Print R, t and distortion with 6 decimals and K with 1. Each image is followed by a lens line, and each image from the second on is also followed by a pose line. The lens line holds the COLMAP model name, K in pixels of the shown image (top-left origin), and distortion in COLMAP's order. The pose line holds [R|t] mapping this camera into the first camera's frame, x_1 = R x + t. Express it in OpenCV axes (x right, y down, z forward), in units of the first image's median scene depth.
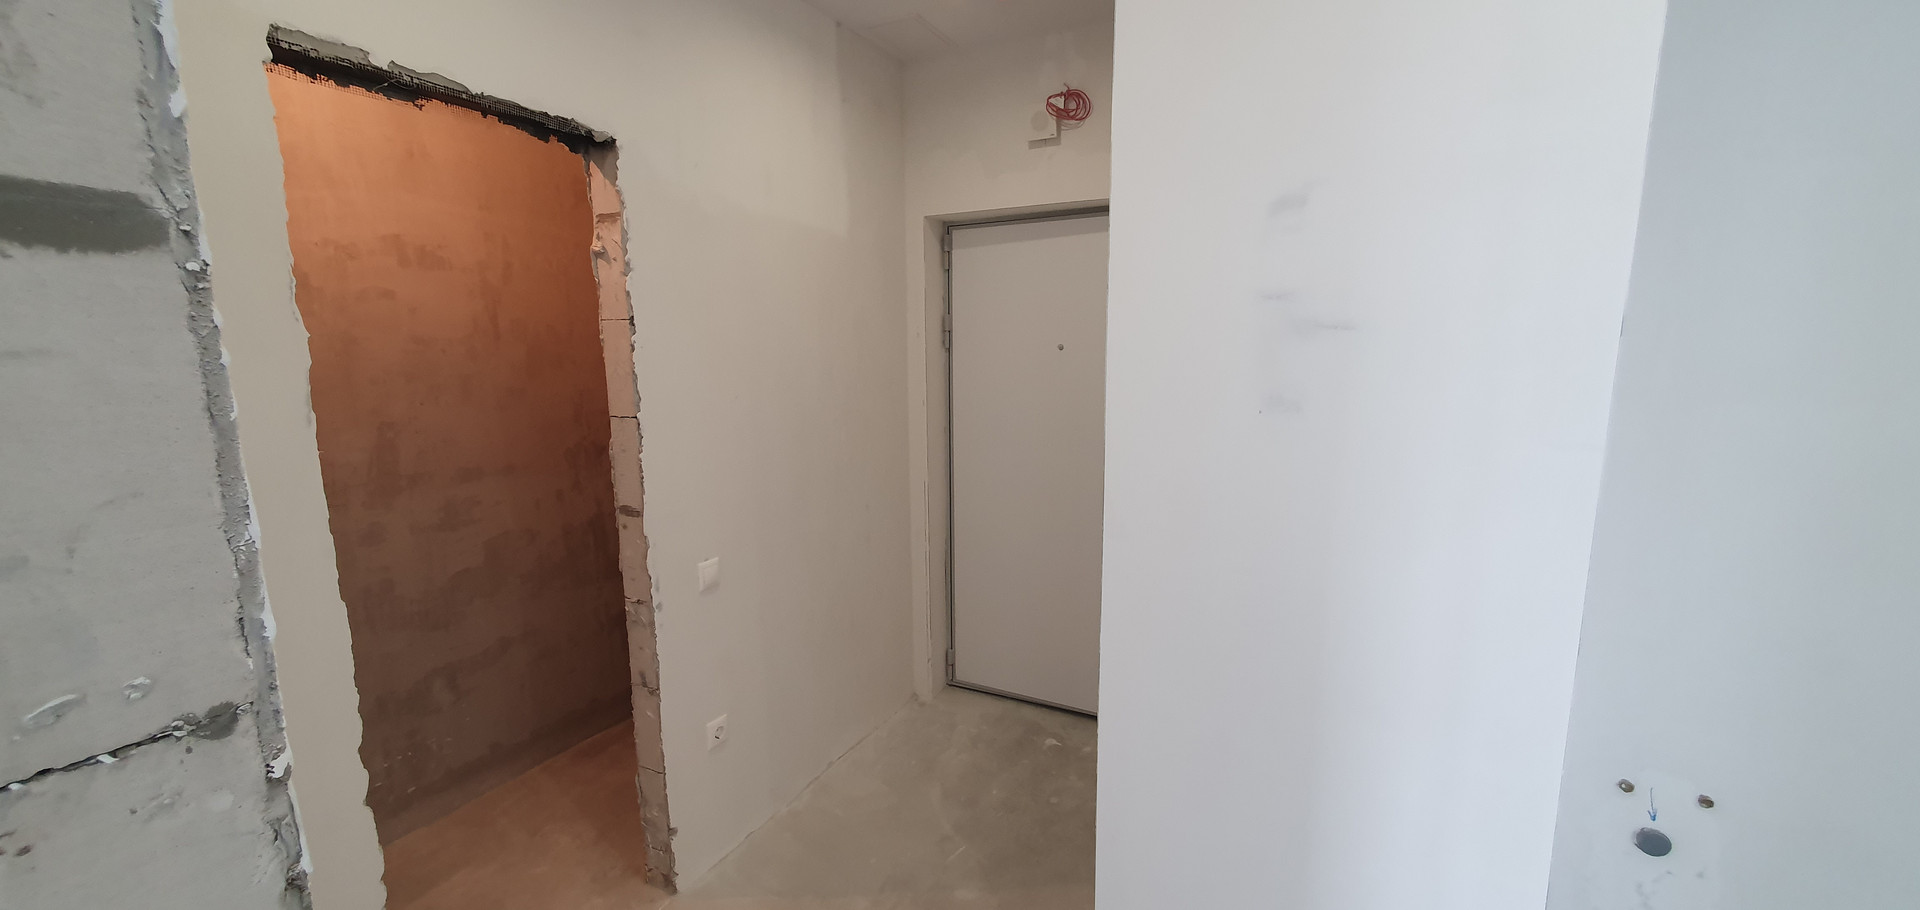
lens RADIAL K [[757.2, 0, 959.2], [0, 757.2, 465.4], [0, 0, 1]] dist [0.000862, -0.000009]
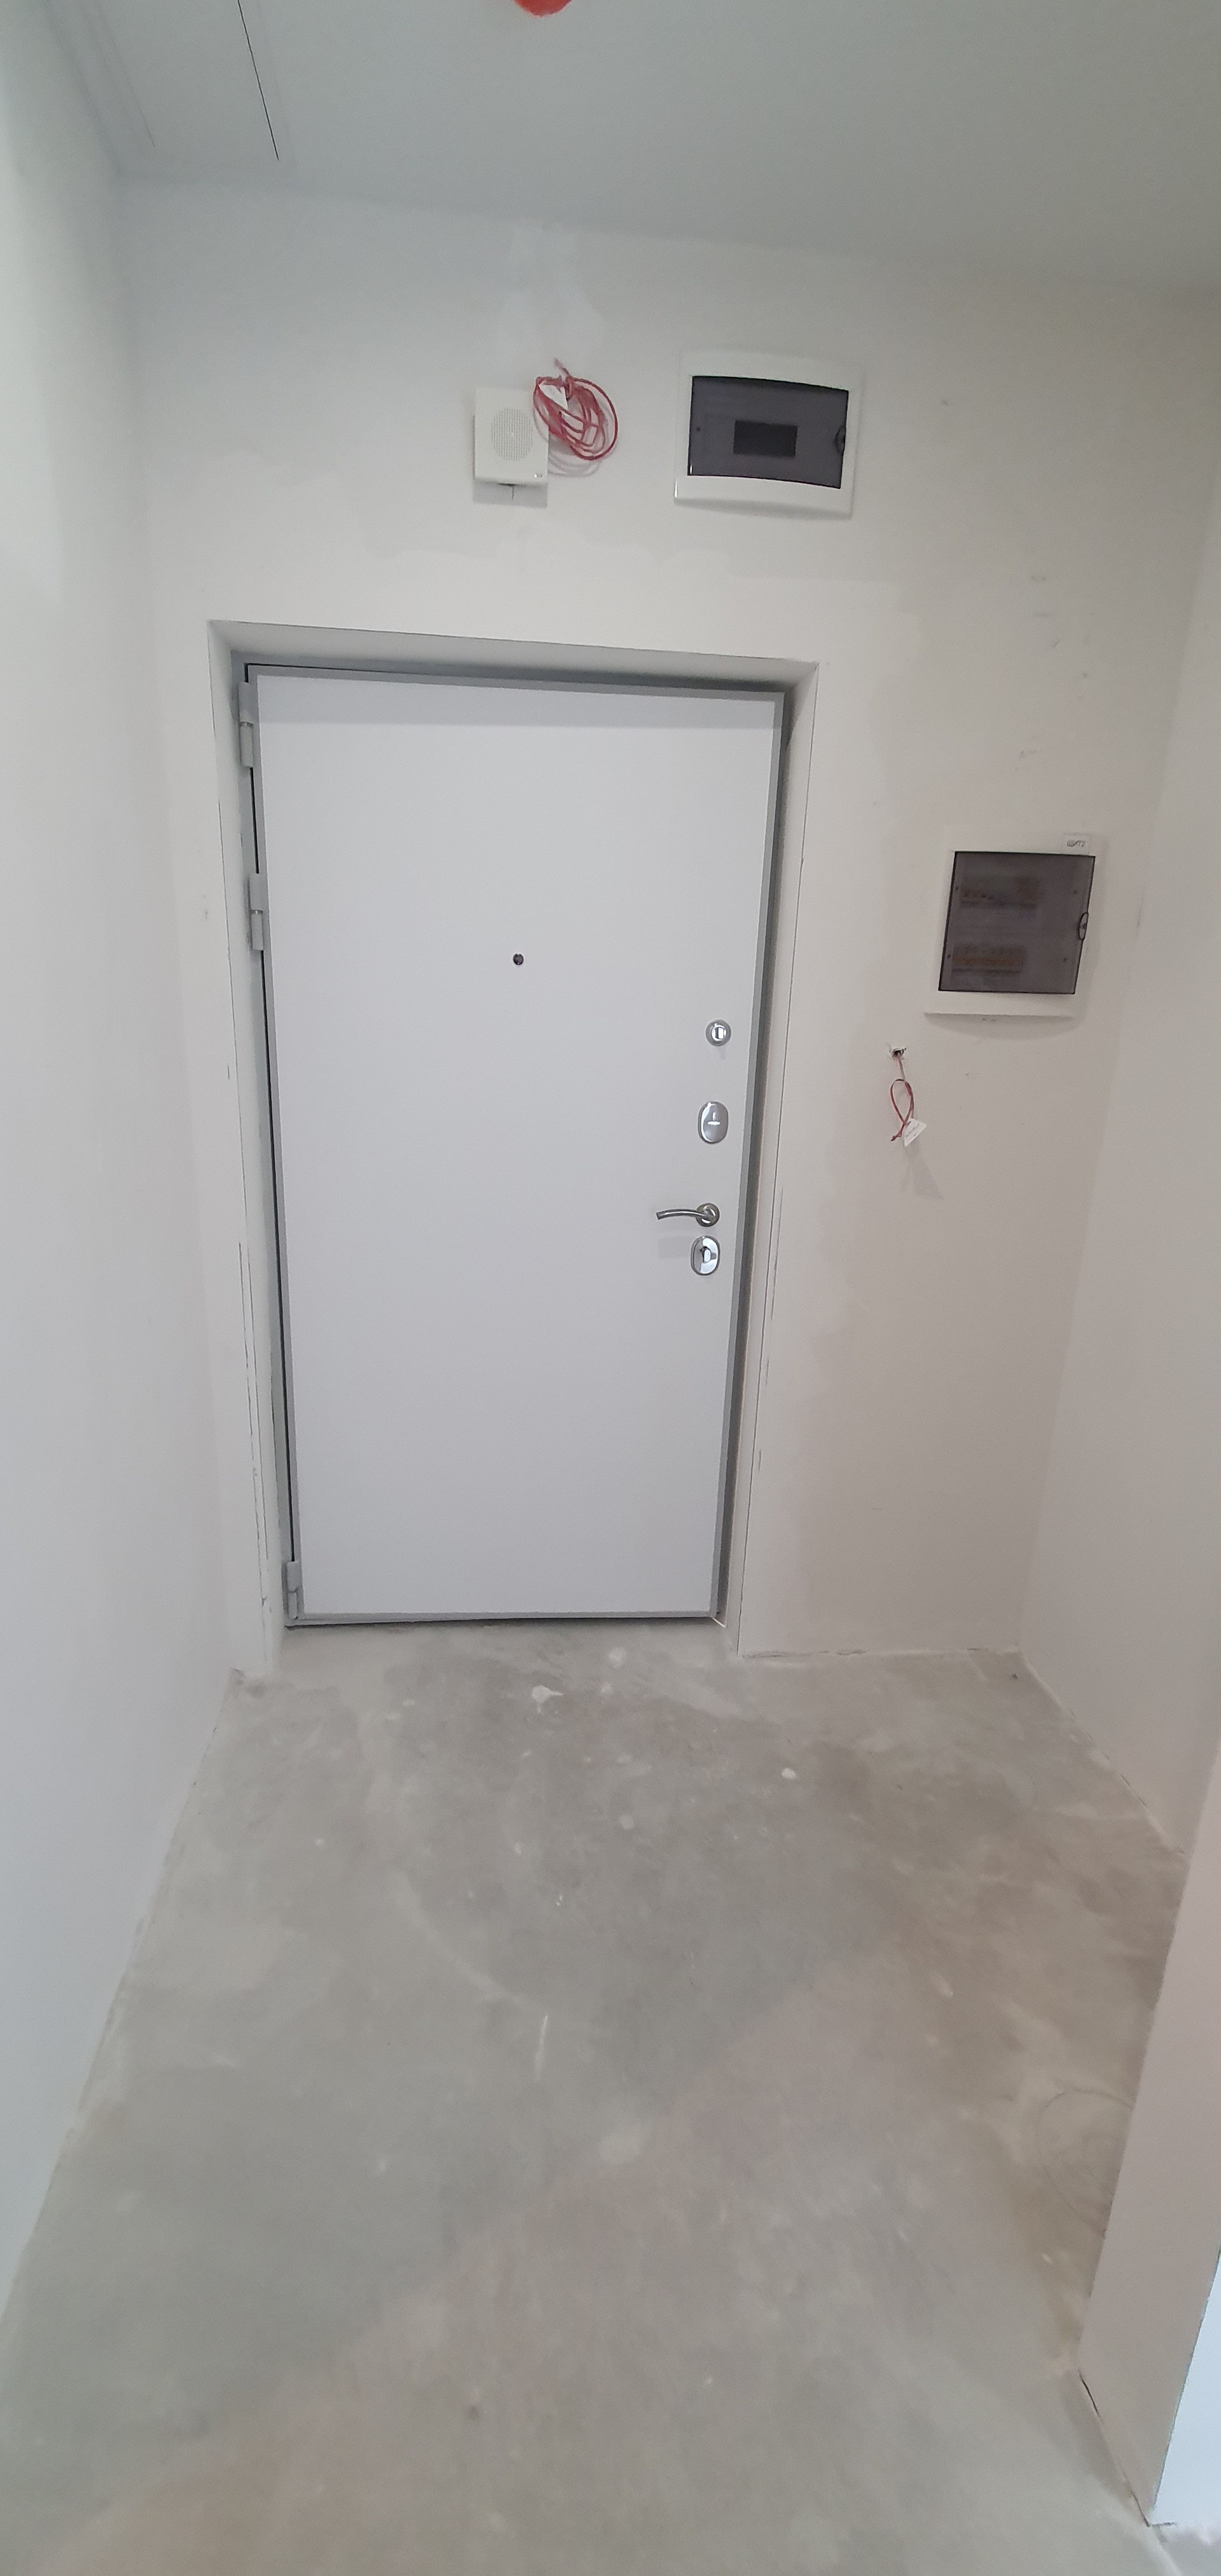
lens RADIAL K [[1016.0, 0, 605.7], [0, 1016.0, 1267.9], [0, 0, 1]] dist [0.000862, -0.000009]
pose [[0.843181, -0.112608, 0.525704, -0.240811], [0.047482, 0.989595, 0.135819, -0.051417], [-0.535529, -0.089559, 0.839755, 0.469547]]
